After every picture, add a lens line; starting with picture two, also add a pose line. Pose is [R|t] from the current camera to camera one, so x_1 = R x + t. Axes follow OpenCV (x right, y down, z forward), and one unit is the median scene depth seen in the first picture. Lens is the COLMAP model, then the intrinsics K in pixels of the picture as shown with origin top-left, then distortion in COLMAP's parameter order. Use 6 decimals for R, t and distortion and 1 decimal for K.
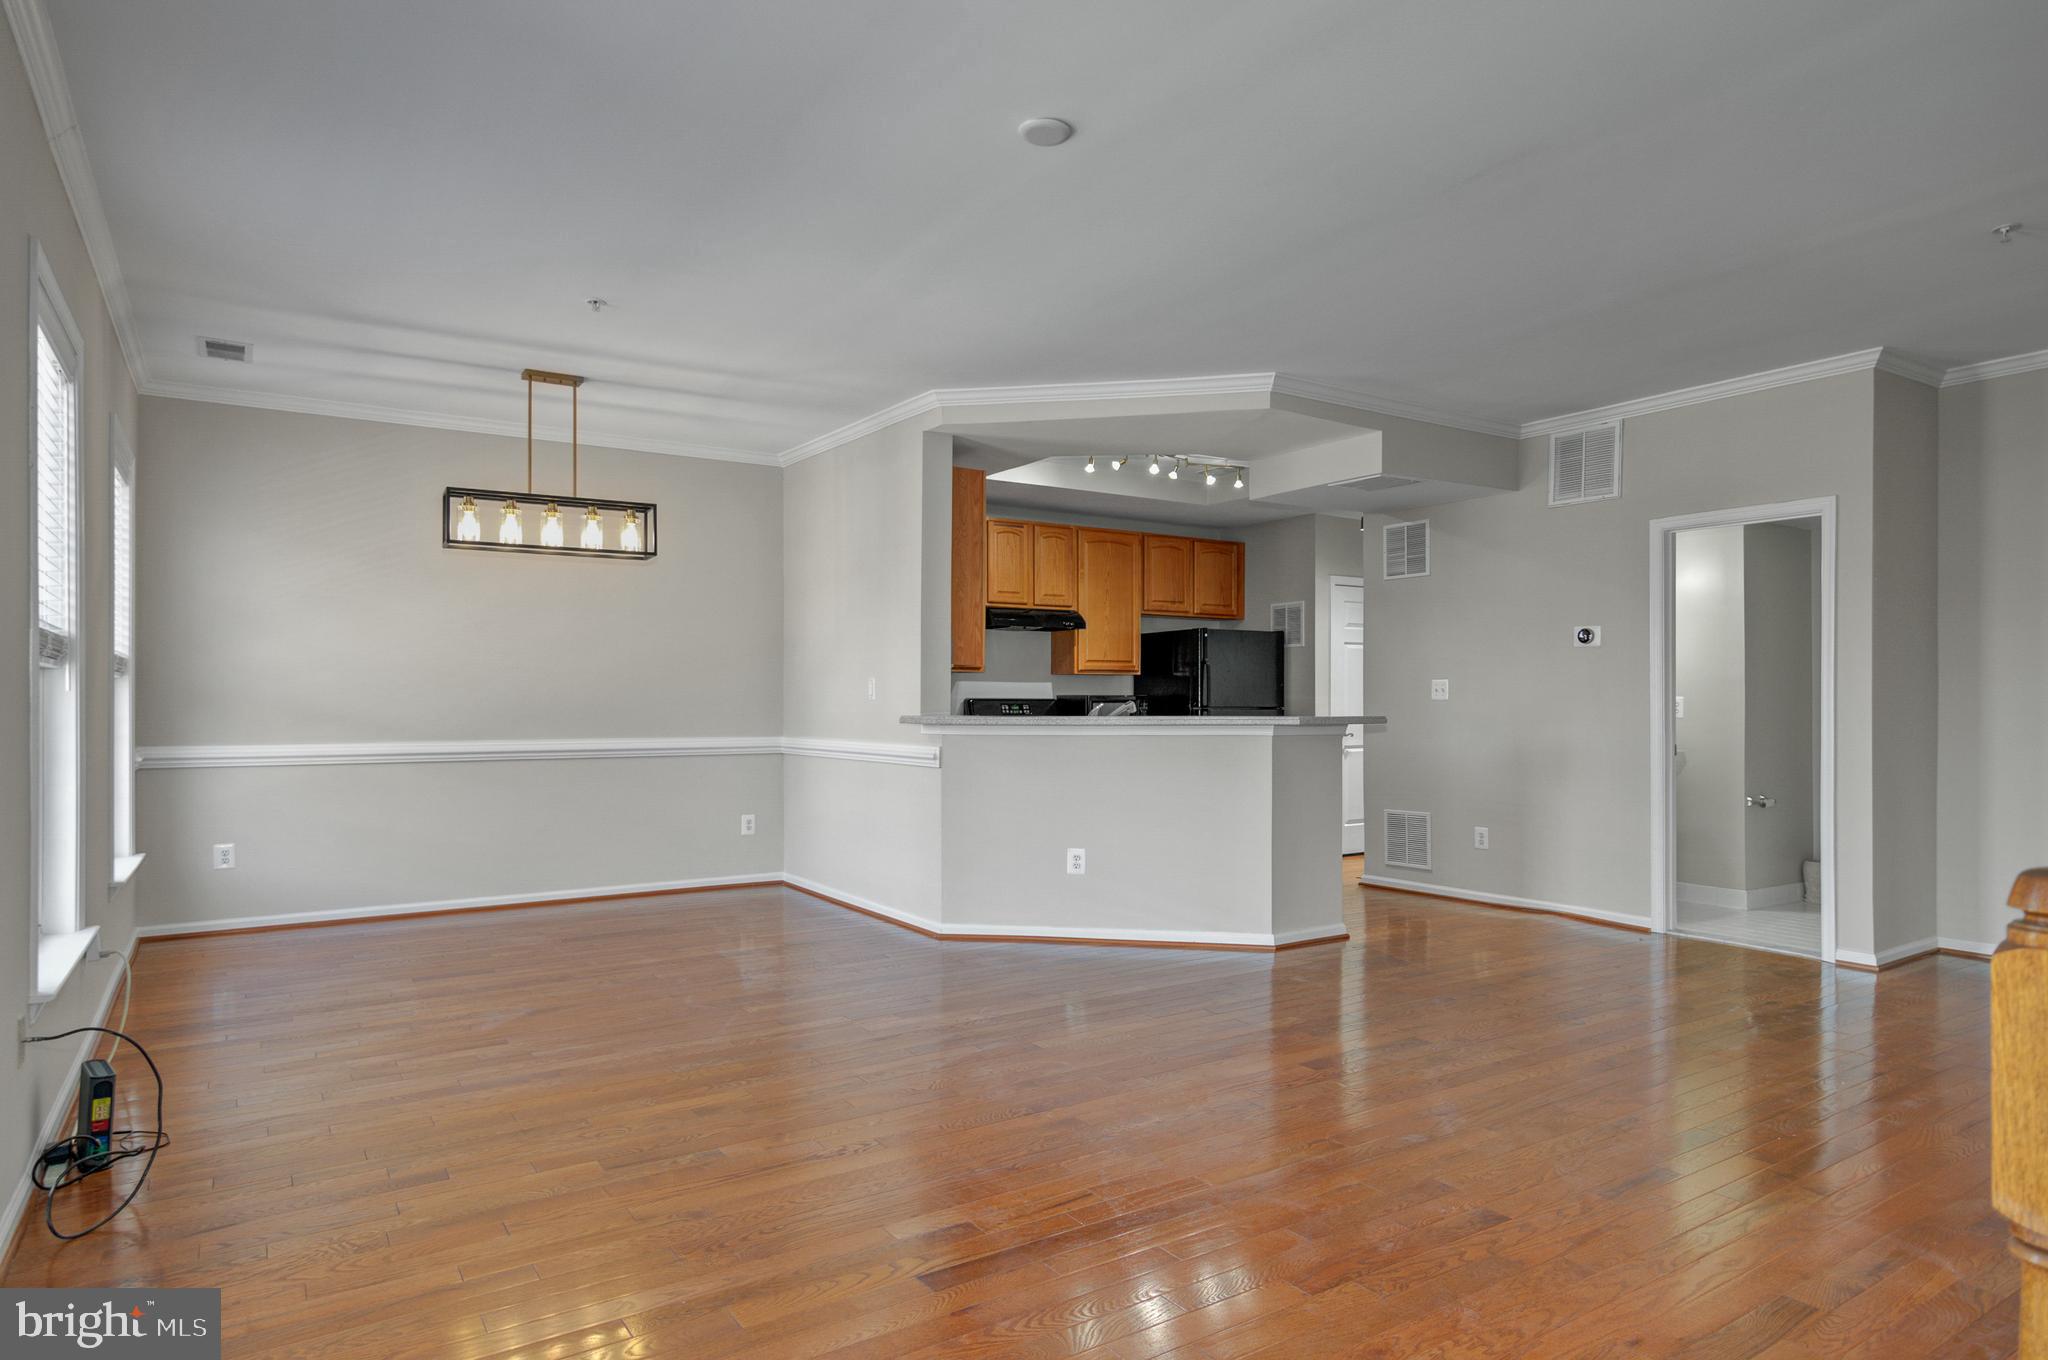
lens RADIAL K [[1184.9, 0, 1019.9], [0, 1184.9, 706.9], [0, 0, 1]] dist [0.015023, -0.002039]
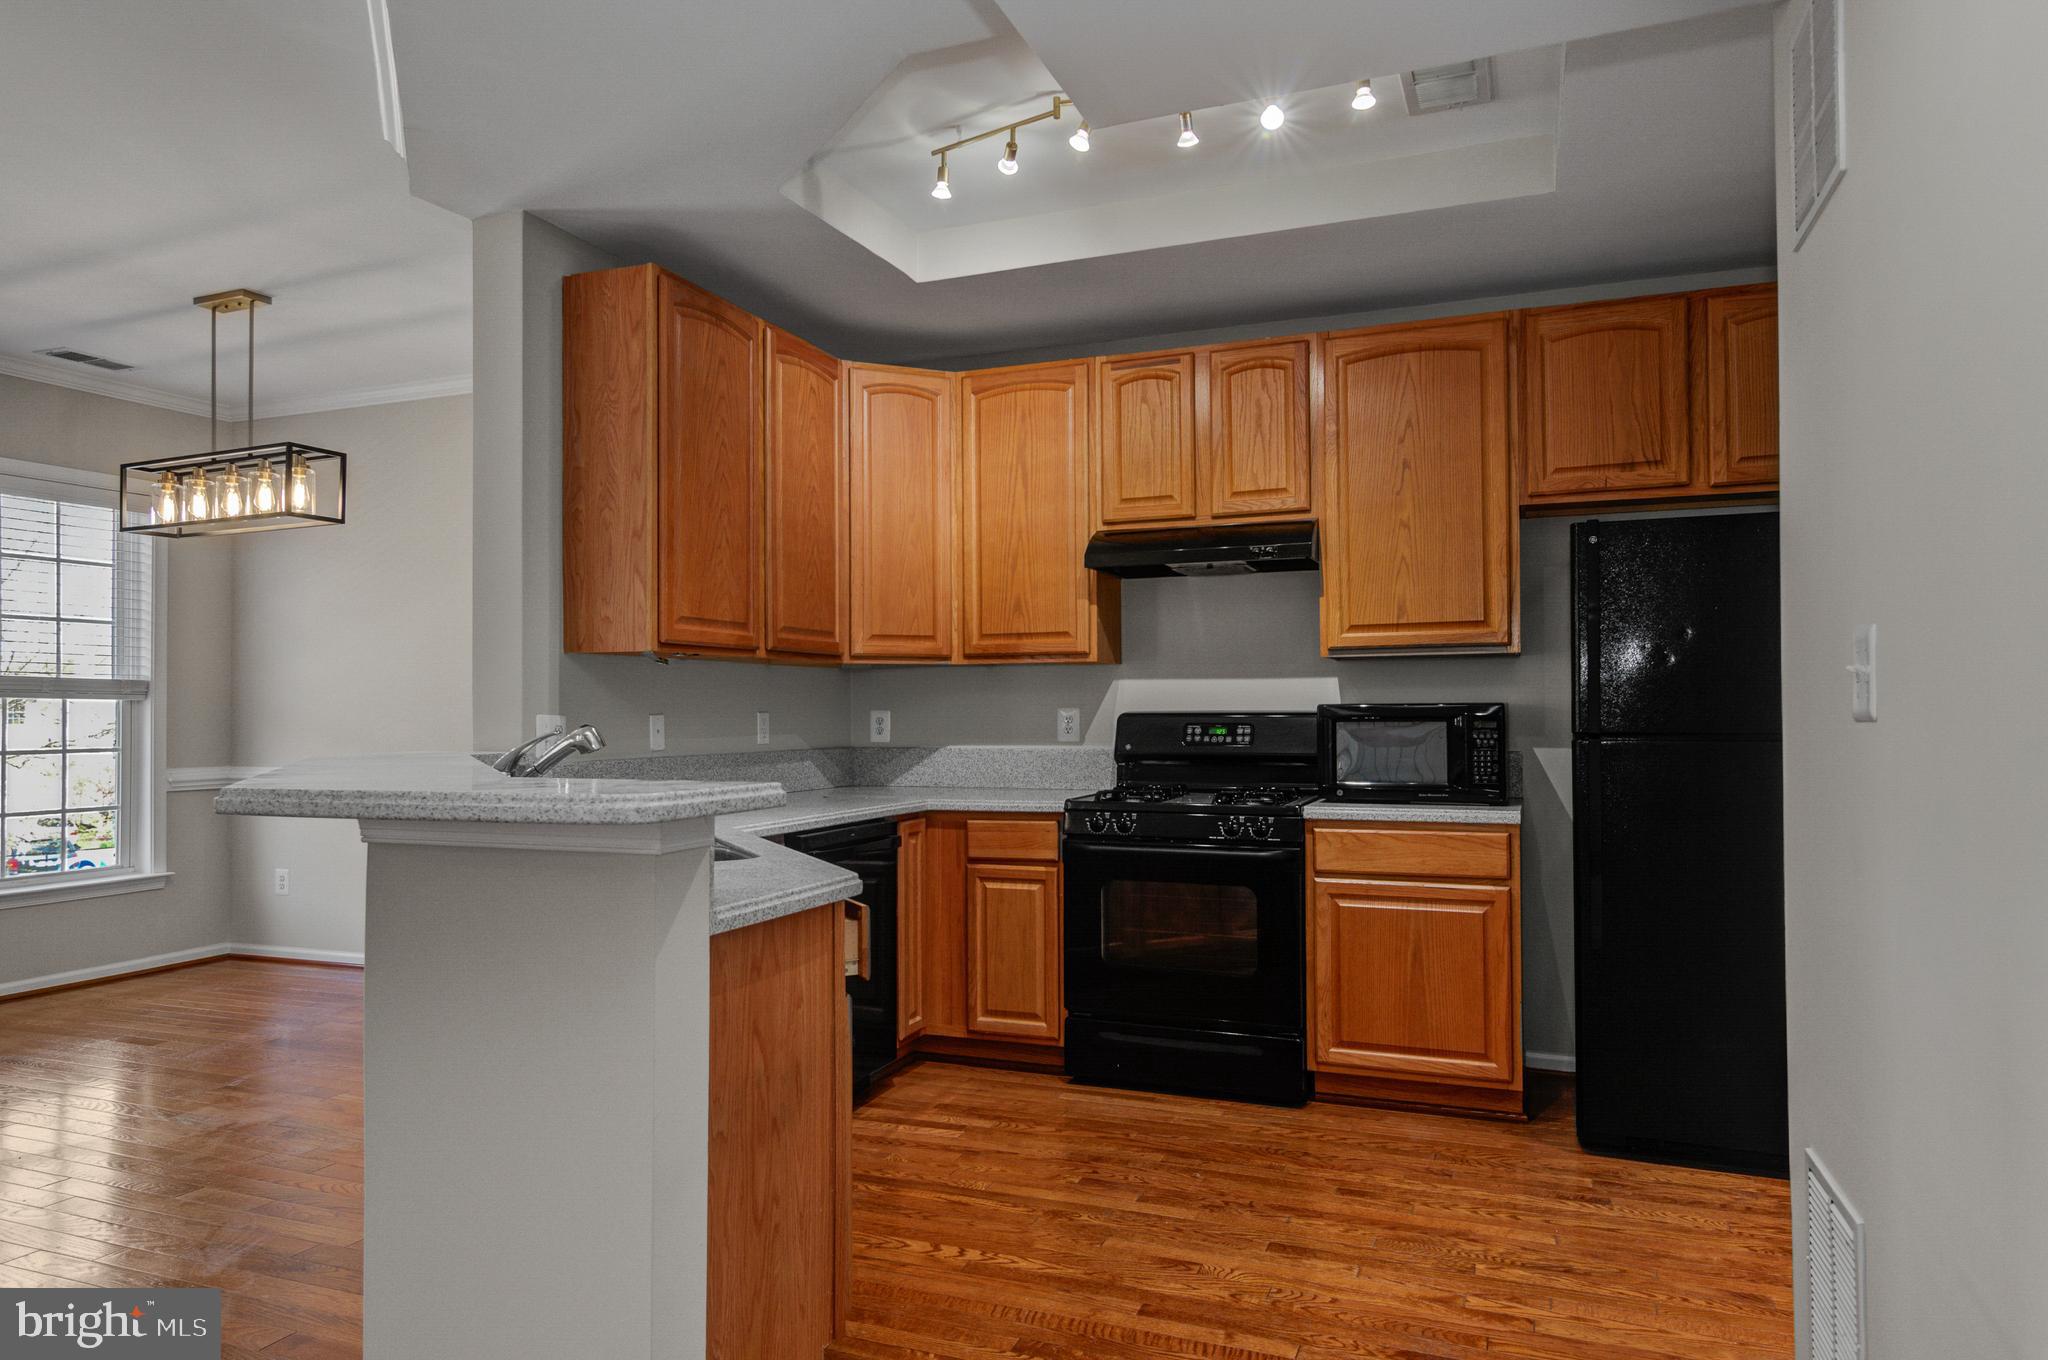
lens RADIAL K [[1301.9, 0, 1020.0], [0, 1301.9, 693.5], [0, 0, 1]] dist [0.026011, -0.020441]
pose [[0.575423, -0.015348, -0.817712, 0.507772], [0.001950, 0.999847, -0.017394, -0.007223], [0.817854, 0.008414, 0.575364, 0.806364]]
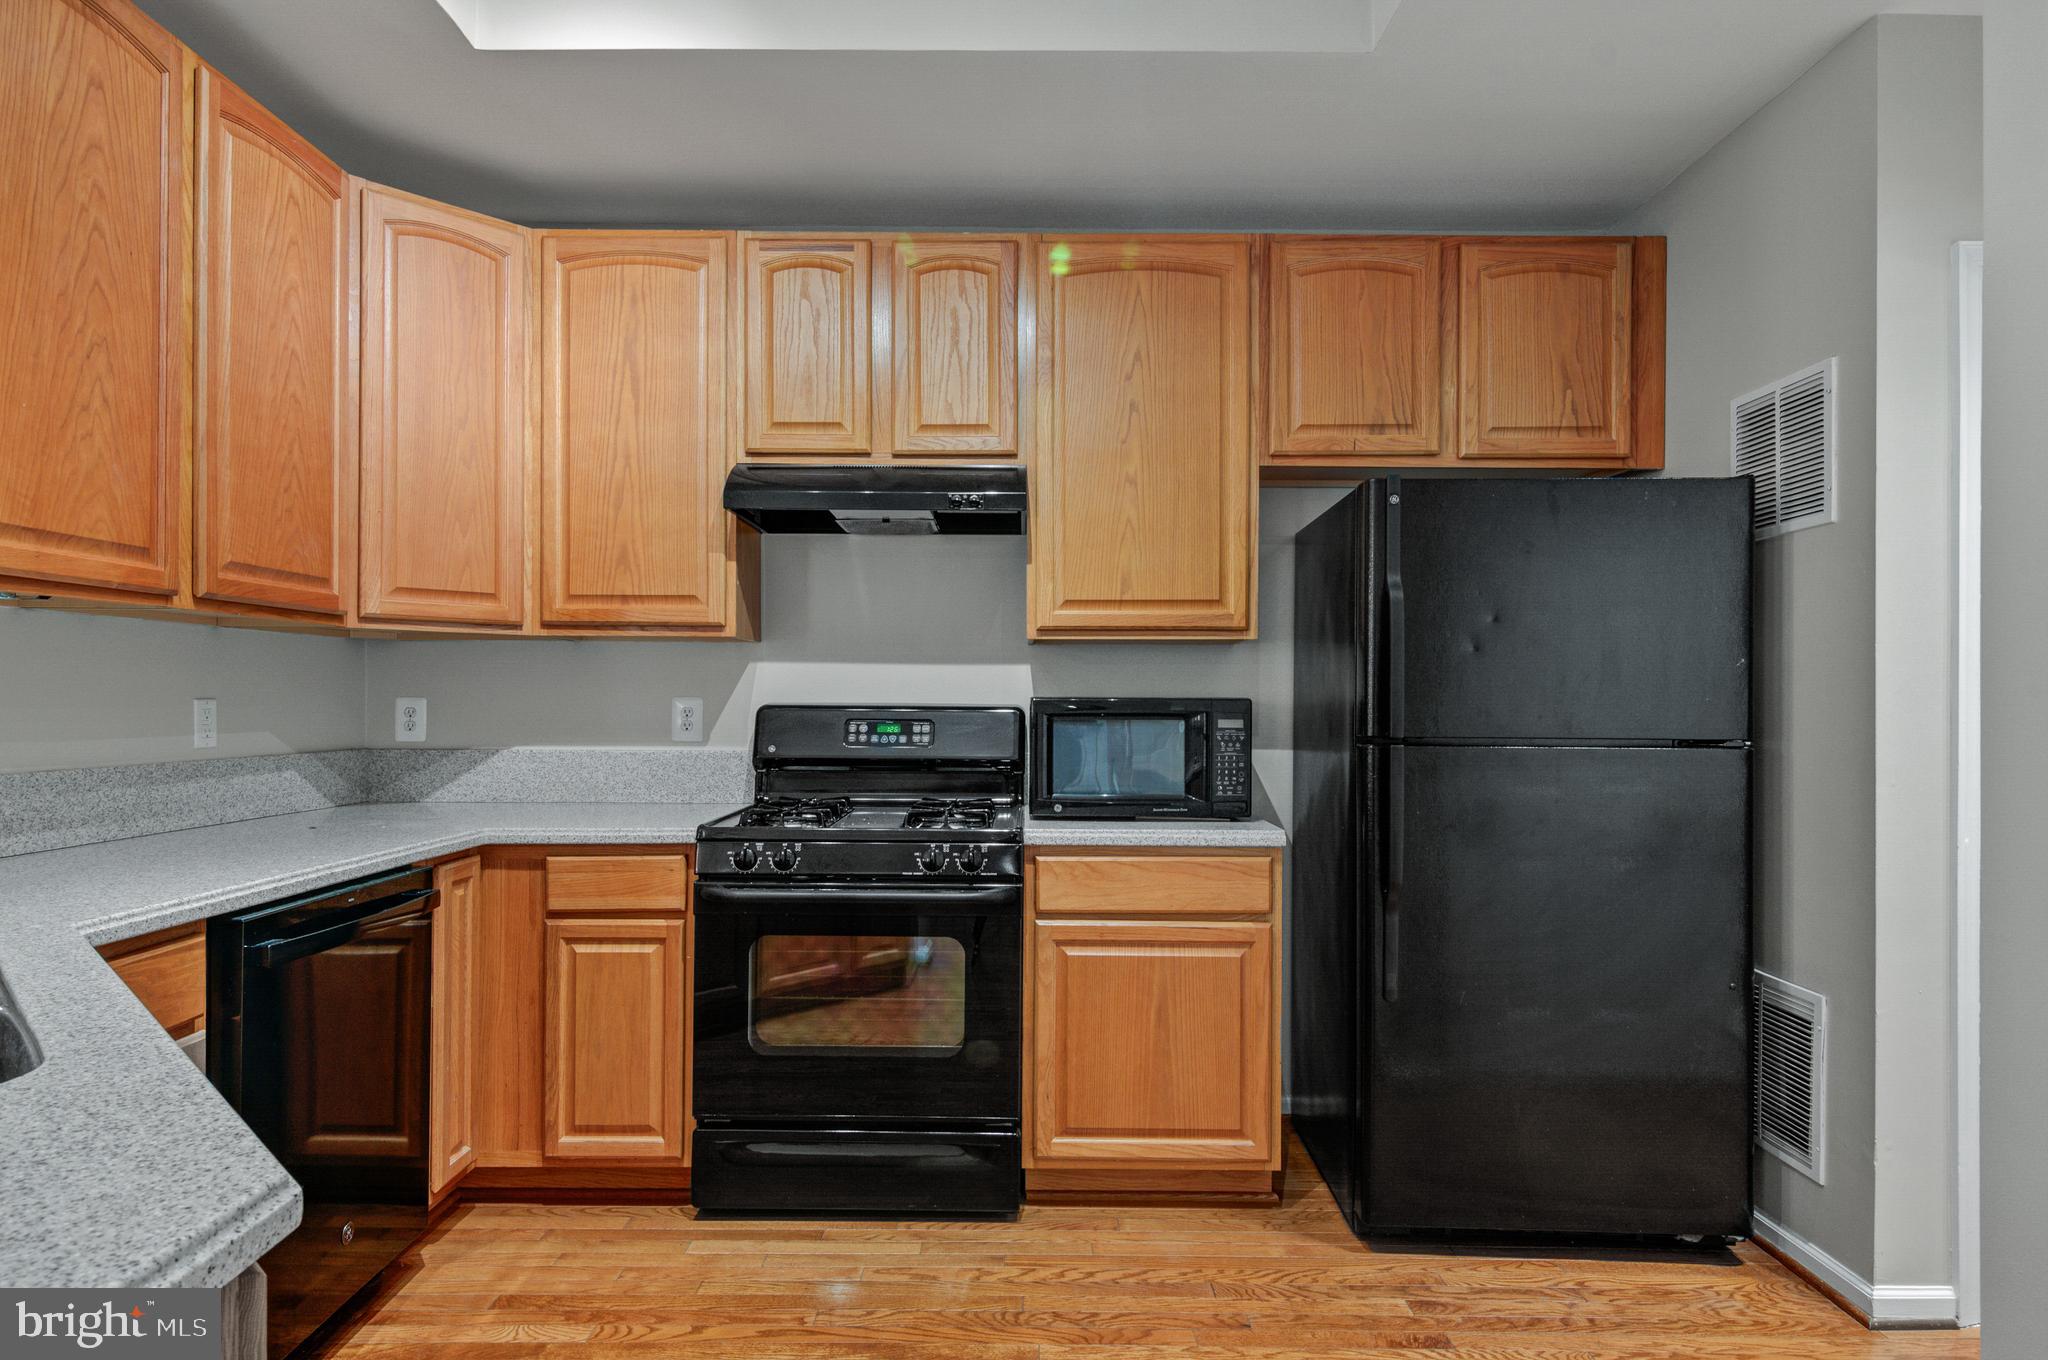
lens RADIAL K [[1134.7, 0, 1020.0], [0, 1134.7, 696.8], [0, 0, 1]] dist [0.021532, -0.014931]
pose [[0.834939, 0.002239, -0.550339, 0.310341], [-0.007399, 0.999947, -0.007157, -0.009681], [0.550293, 0.010048, 0.834911, 0.921420]]
